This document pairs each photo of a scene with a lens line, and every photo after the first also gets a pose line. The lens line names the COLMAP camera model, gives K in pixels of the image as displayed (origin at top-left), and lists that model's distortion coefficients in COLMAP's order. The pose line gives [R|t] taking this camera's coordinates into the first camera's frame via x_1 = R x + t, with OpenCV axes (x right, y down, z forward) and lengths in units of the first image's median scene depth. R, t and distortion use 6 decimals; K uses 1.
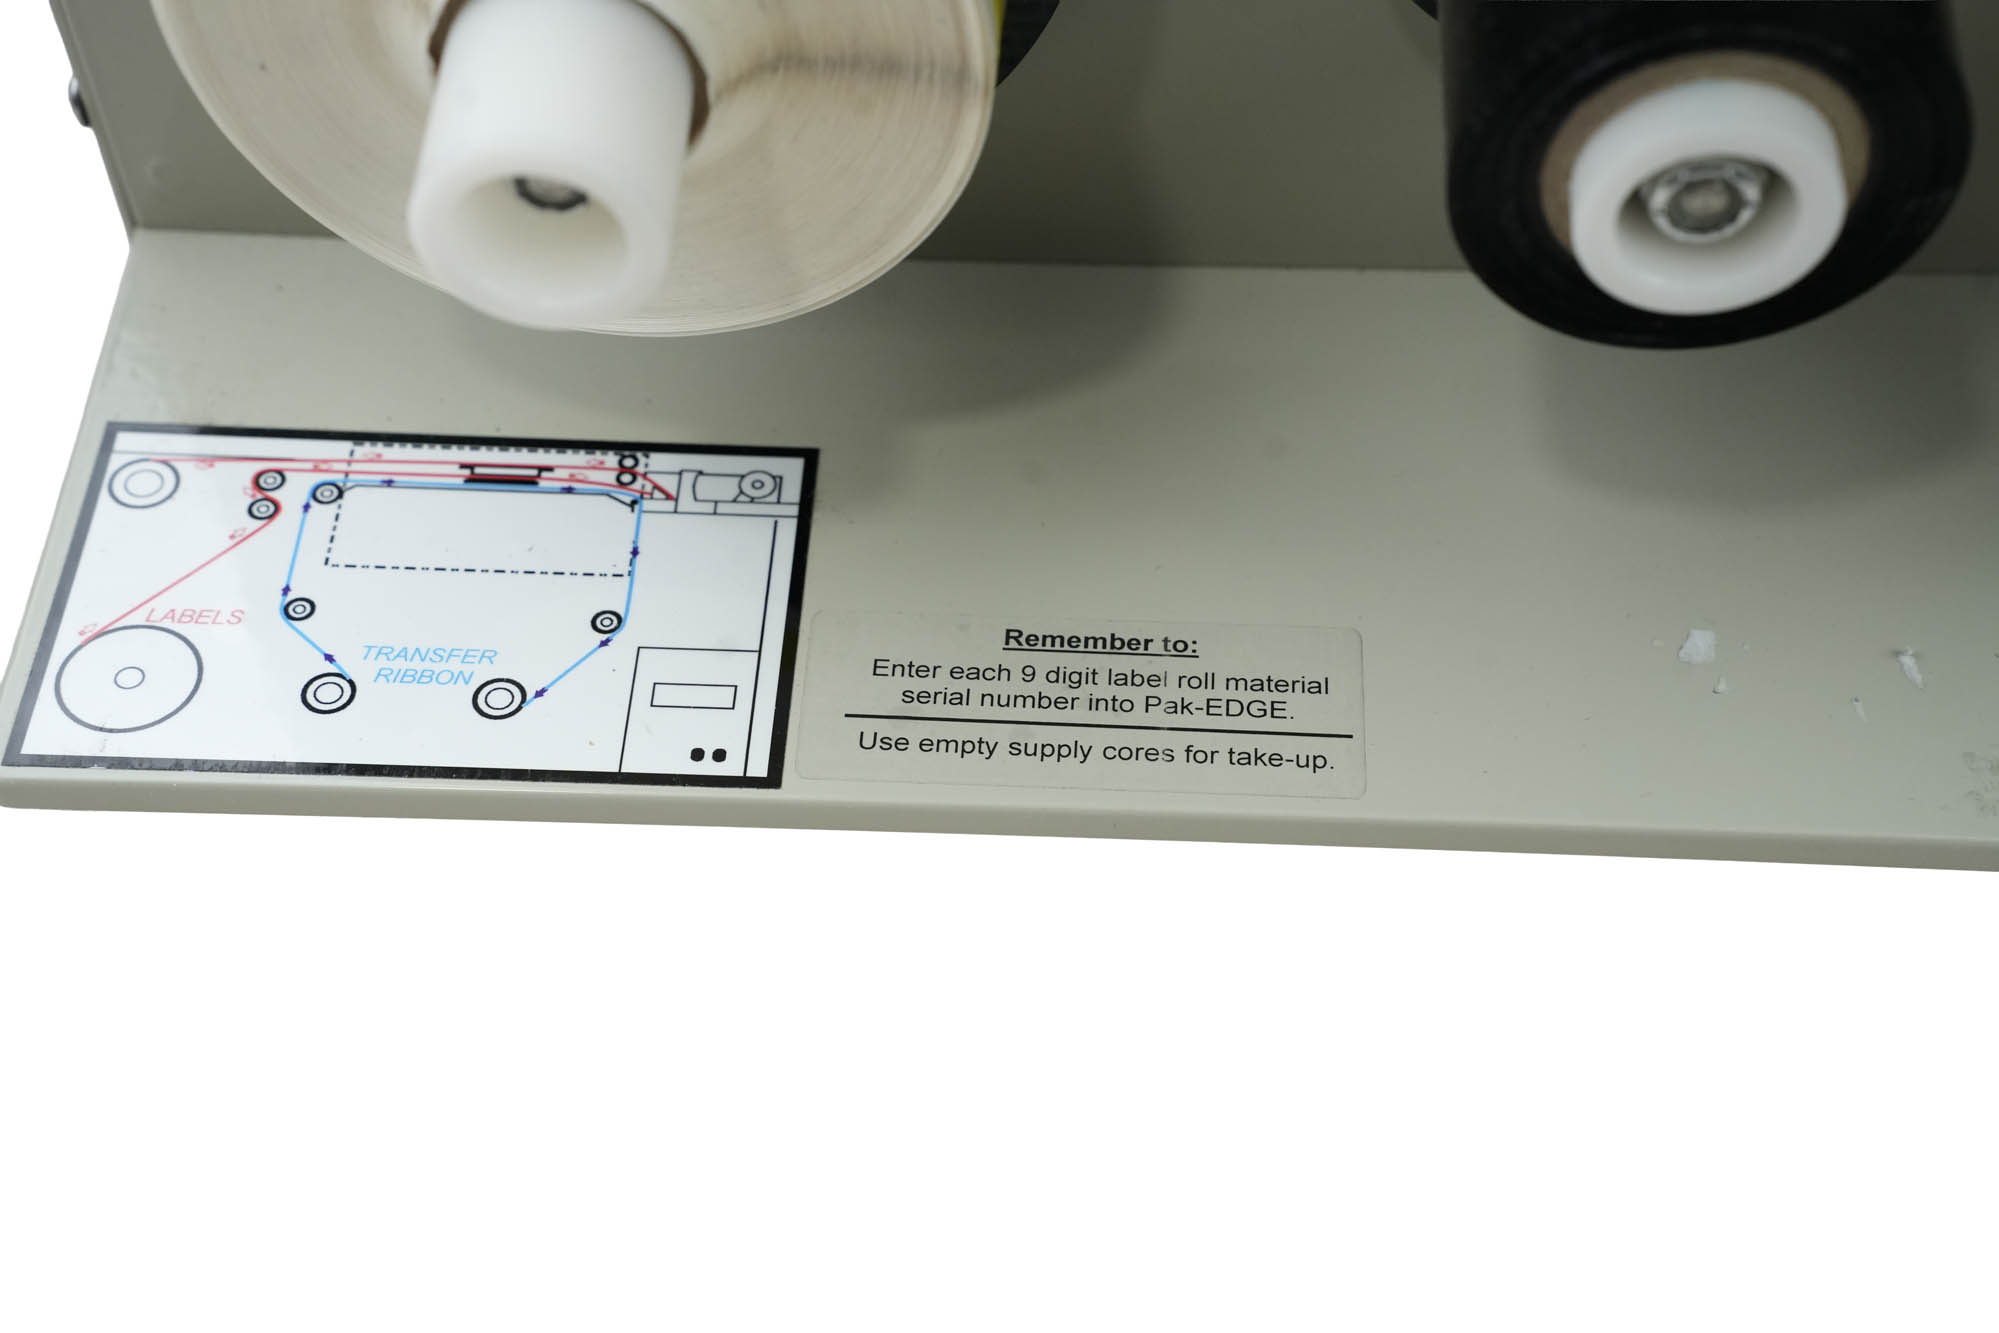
lens RADIAL K [[3129.2, 0, 999.3], [0, 3129.2, 665.1], [0, 0, 1]] dist [0.289707, 0.000000]
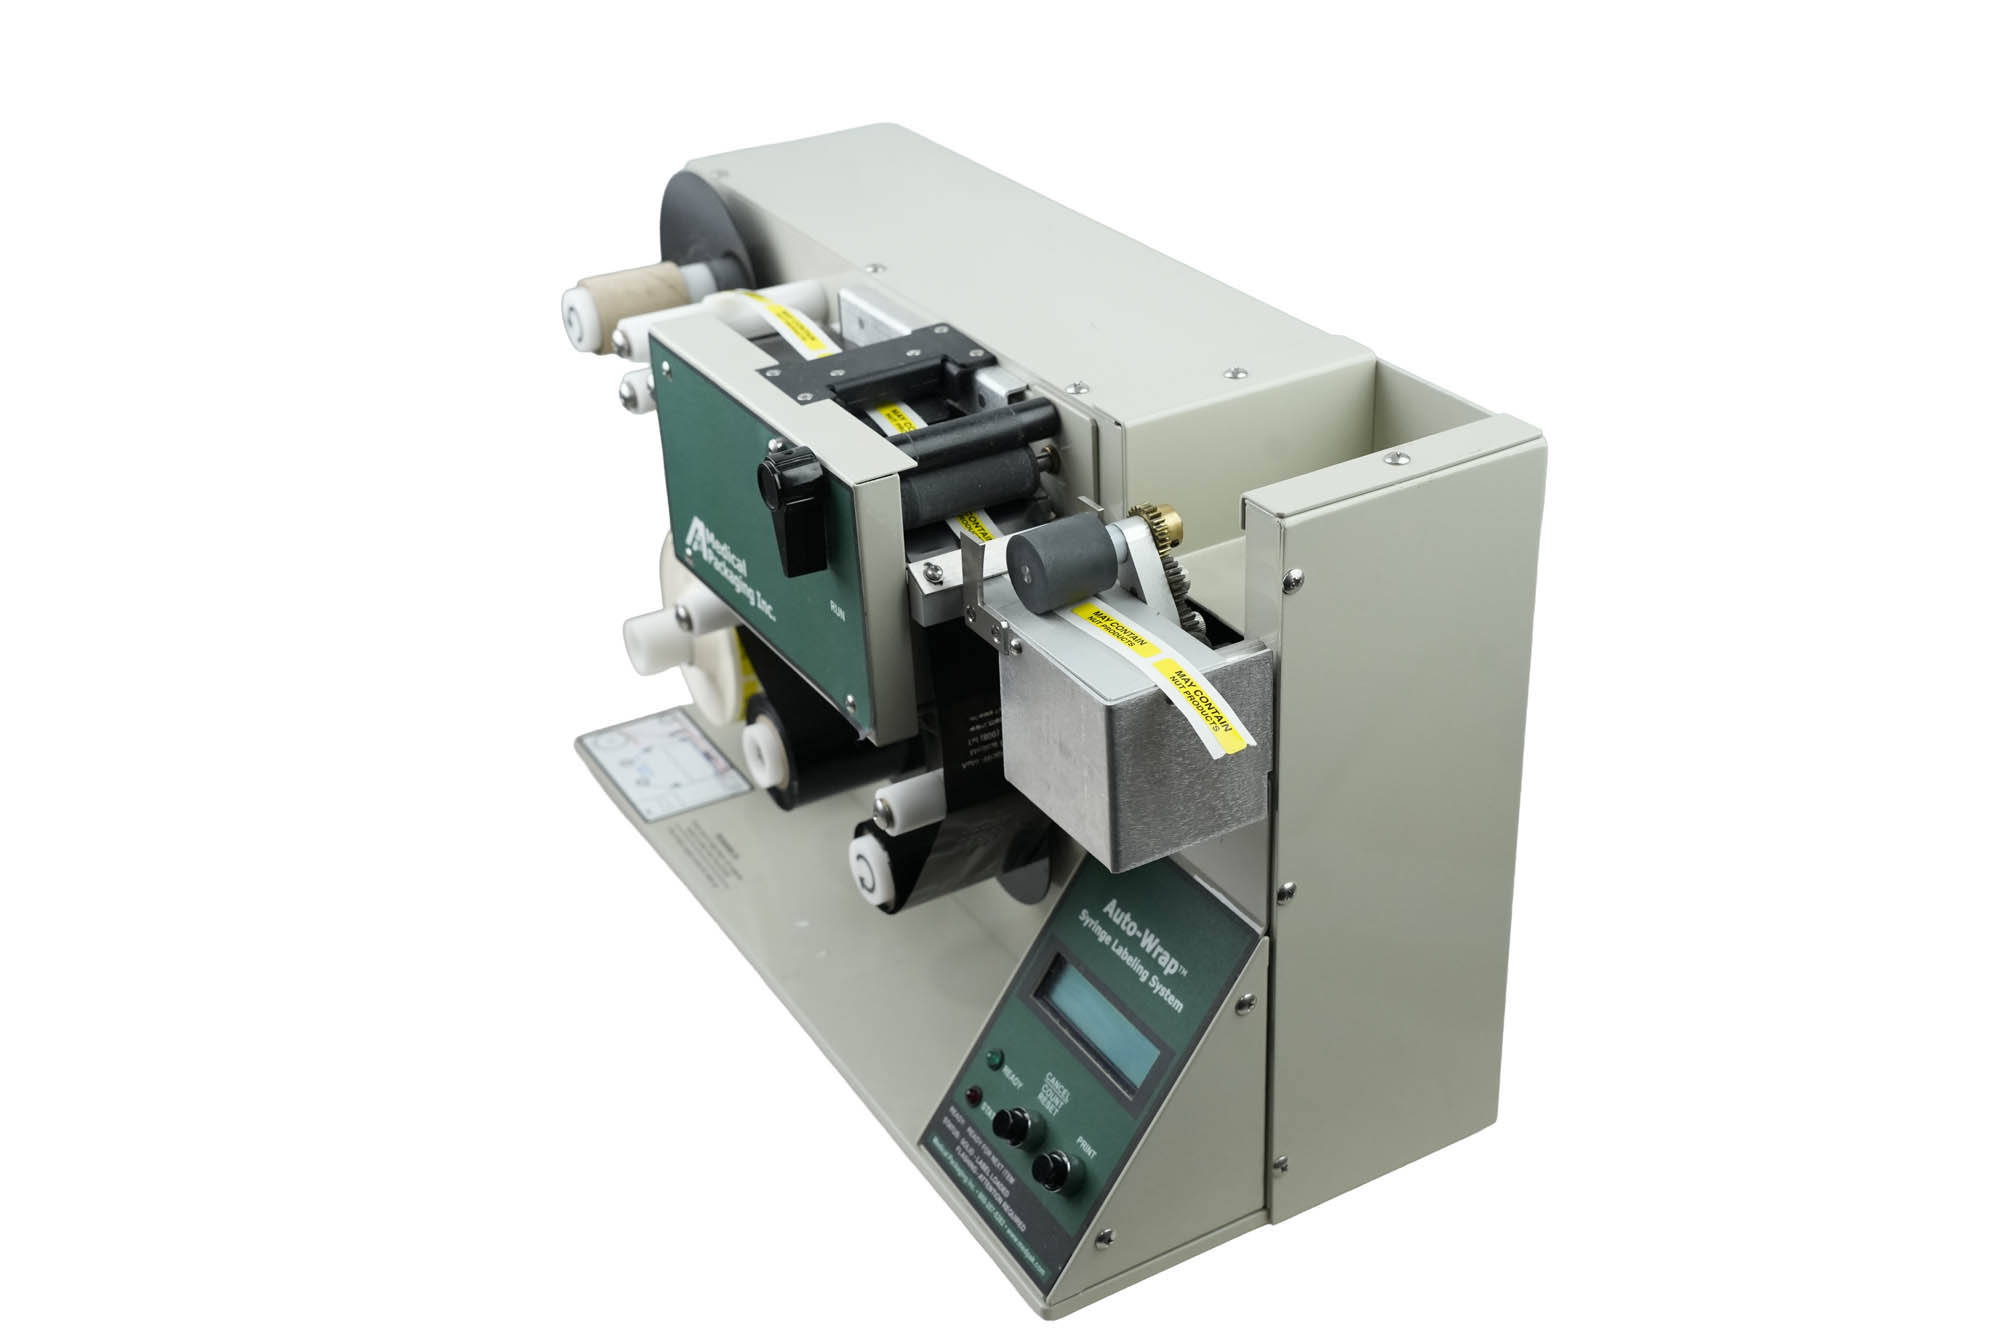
lens RADIAL K [[2265.7, 0, 1012.7], [0, 2265.7, 657.4], [0, 0, 1]] dist [0.038199, 0.000000]
pose [[0.539537, 0.392626, -0.744812, 2.080964], [-0.644332, 0.761972, -0.065078, -0.215249], [0.541974, 0.515019, 0.664093, -0.676114]]
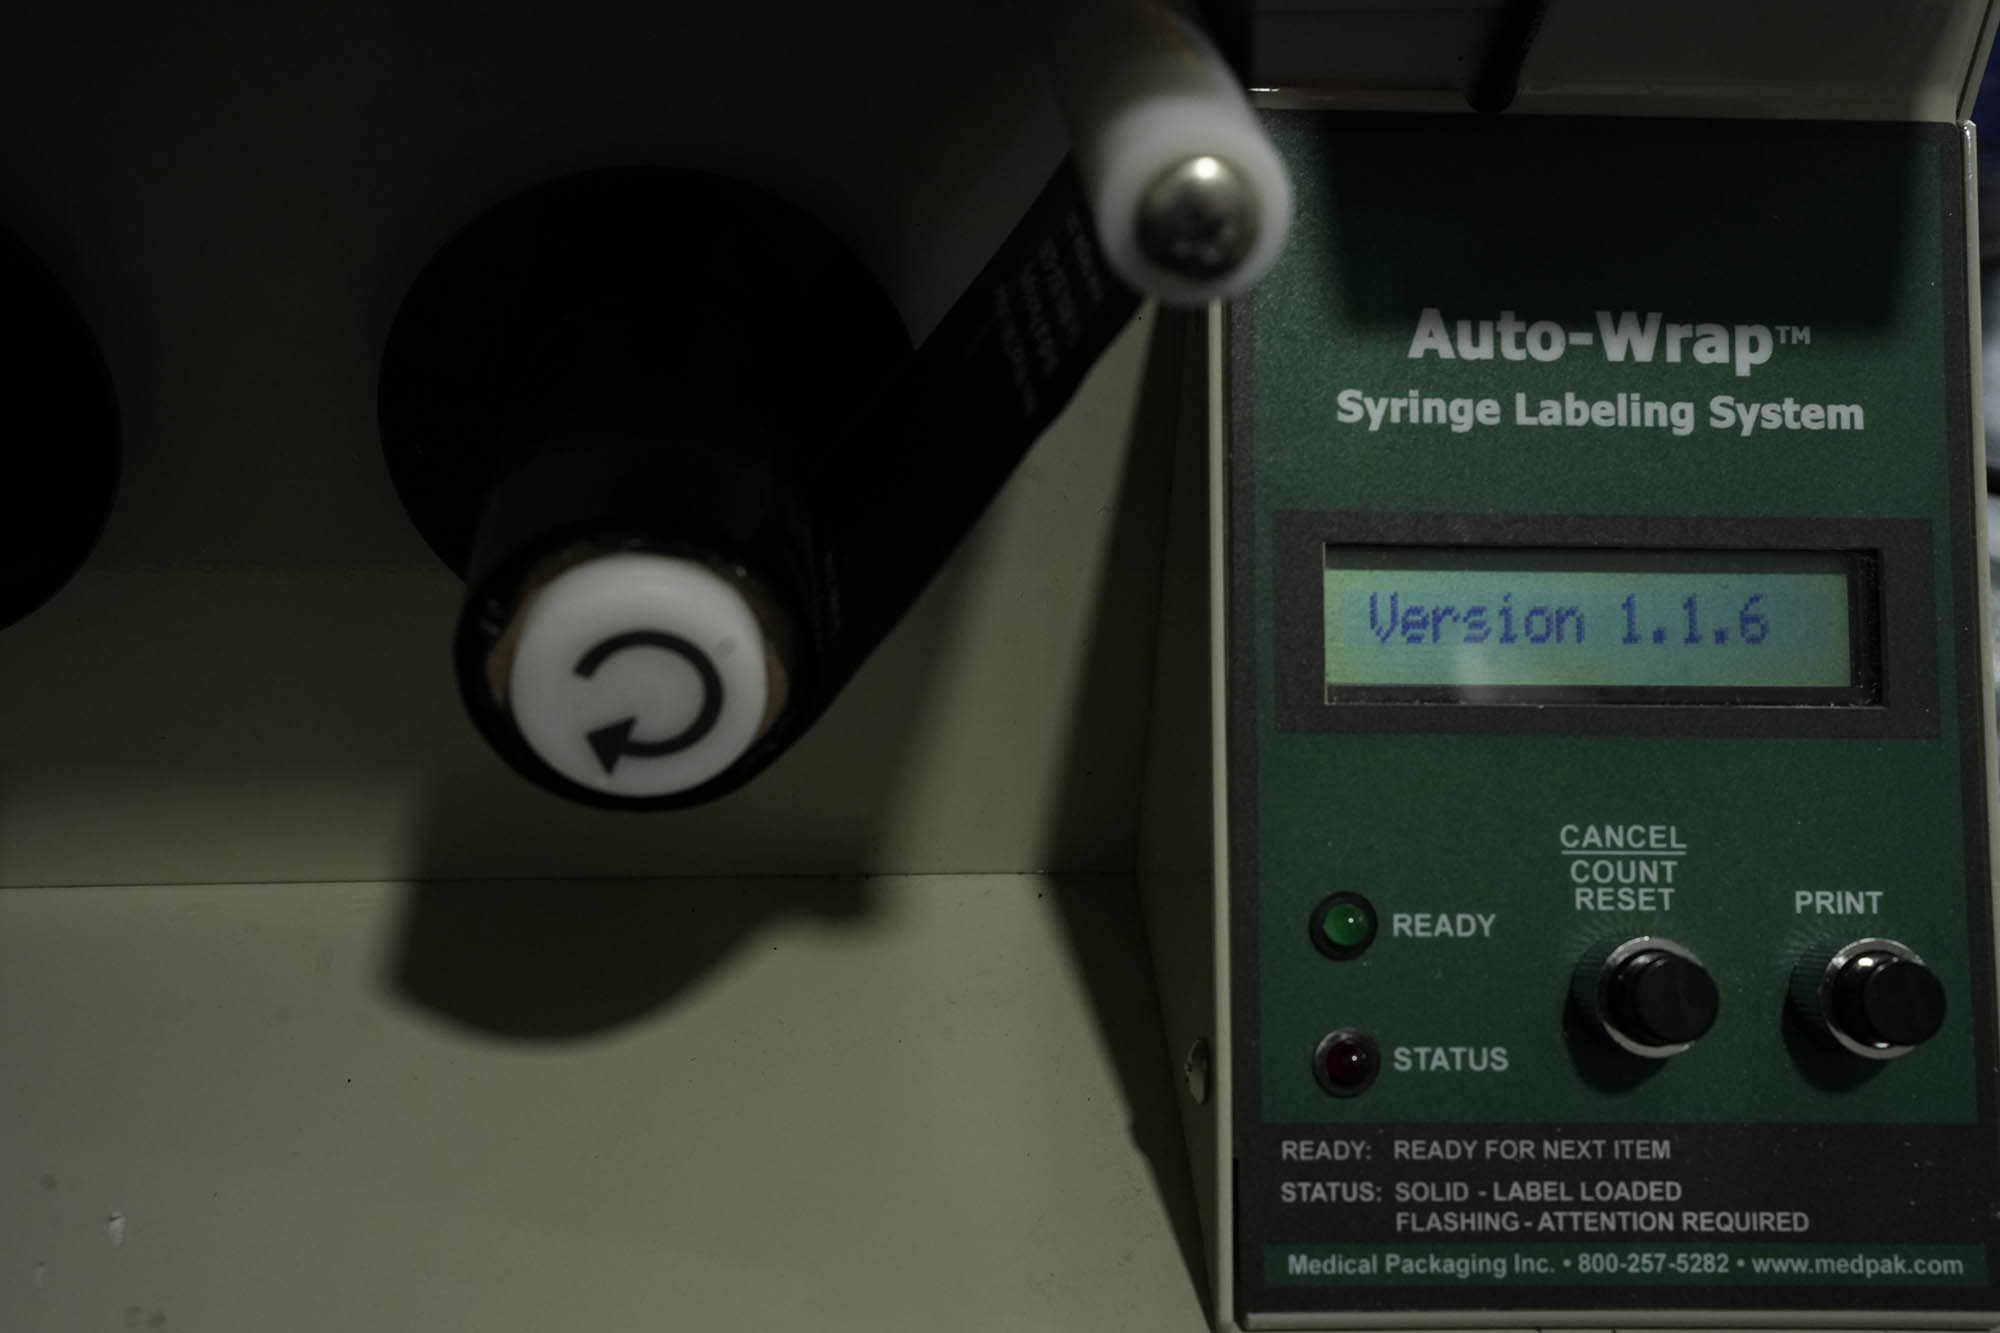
lens RADIAL K [[2385.5, 0, 1015.3], [0, 2385.5, 650.7], [0, 0, 1]] dist [0.095645, 0.000000]
pose [[0.990627, -0.014036, 0.135873, 0.452918], [0.061915, 0.932795, -0.355050, 0.117373], [-0.121758, 0.360135, 0.924921, 0.212280]]
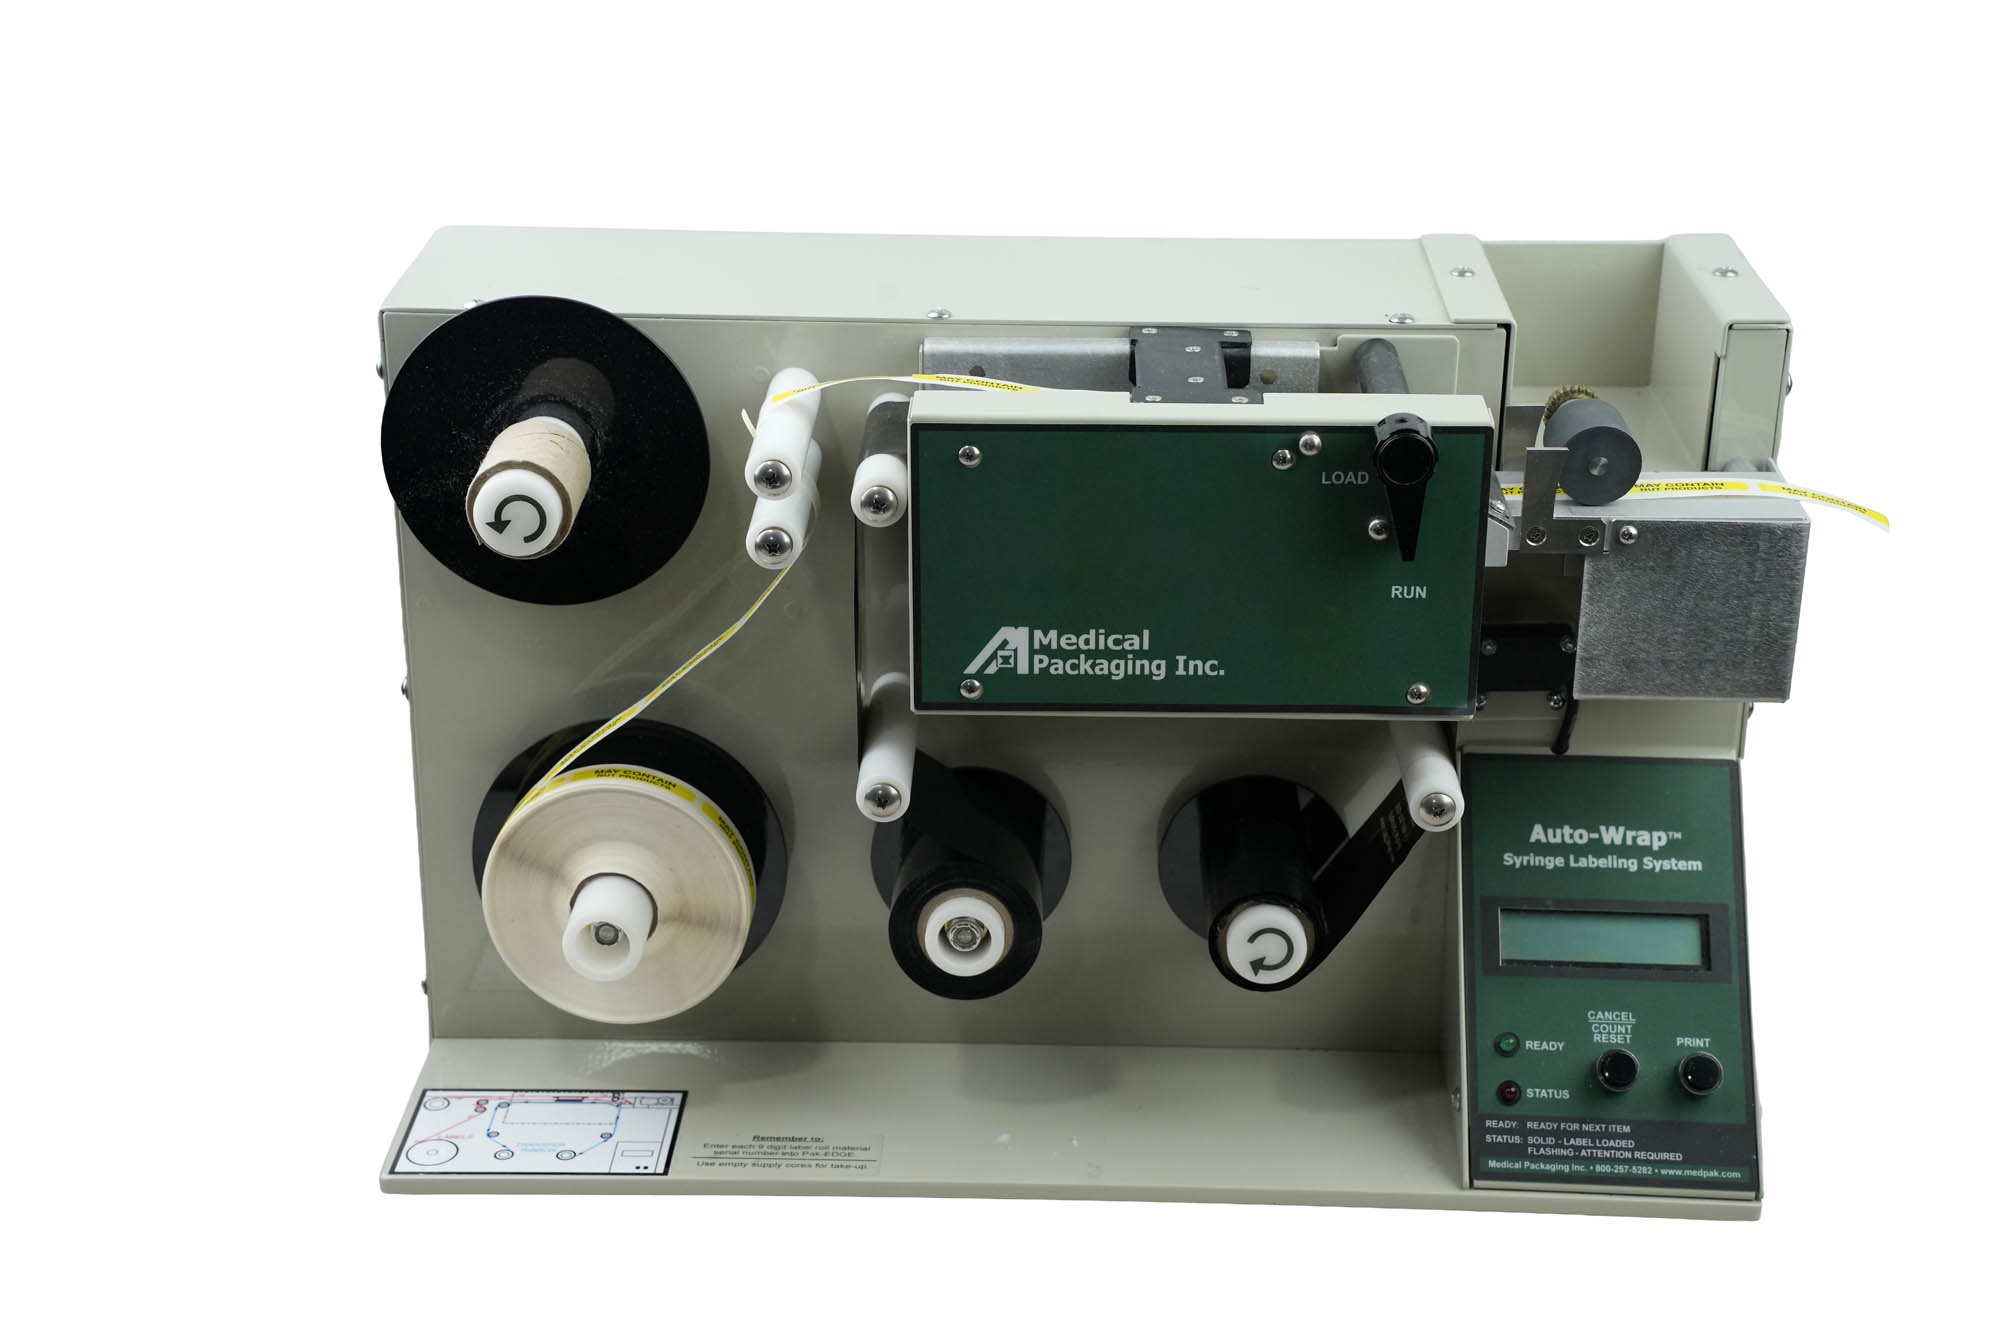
lens RADIAL K [[3129.2, 0, 997.5], [0, 3129.2, 647.8], [0, 0, 1]] dist [0.289707, 0.000000]
pose [[0.999717, 0.004700, 0.023316, 0.148808], [0.007648, 0.864695, -0.502239, 1.006976], [-0.022522, 0.502275, 0.864414, -1.597940]]
